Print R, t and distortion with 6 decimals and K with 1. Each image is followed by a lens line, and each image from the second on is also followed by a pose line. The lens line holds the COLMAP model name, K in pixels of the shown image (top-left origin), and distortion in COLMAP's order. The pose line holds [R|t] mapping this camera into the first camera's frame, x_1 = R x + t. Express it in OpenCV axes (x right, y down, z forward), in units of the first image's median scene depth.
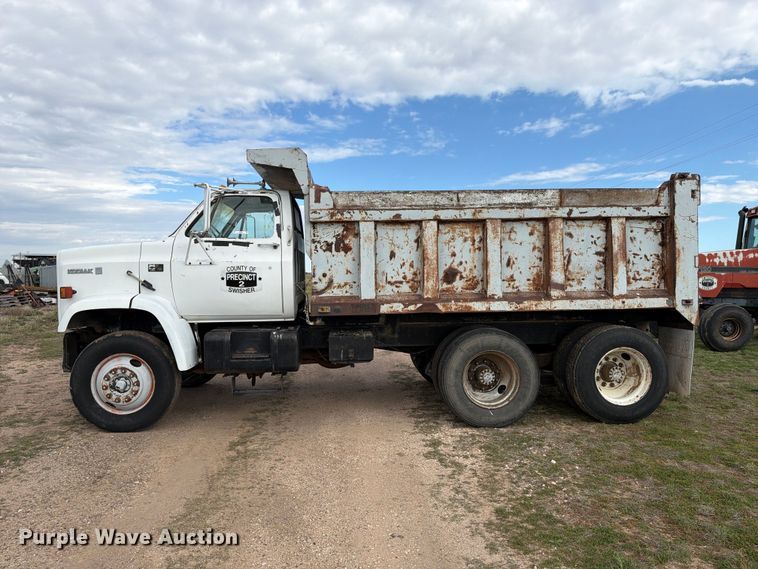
lens RADIAL K [[534.6, 0, 373.4], [0, 534.6, 284.8], [0, 0, 1]] dist [0.091009, -0.107815]
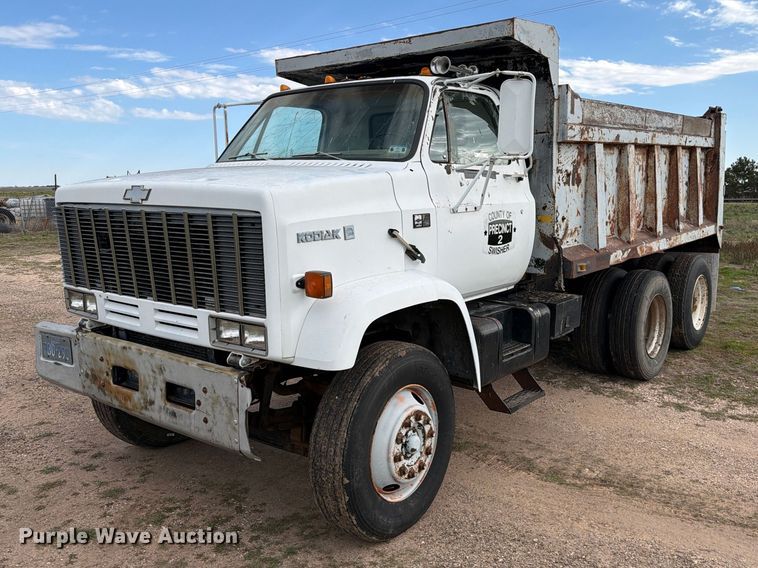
lens RADIAL K [[701.4, 0, 418.0], [0, 701.4, 286.3], [0, 0, 1]] dist [0.088511, -0.137618]
pose [[0.645632, -0.118024, 0.754473, -0.929211], [0.021522, 0.990404, 0.136514, -0.061145], [-0.763346, -0.071900, 0.641977, 0.546734]]
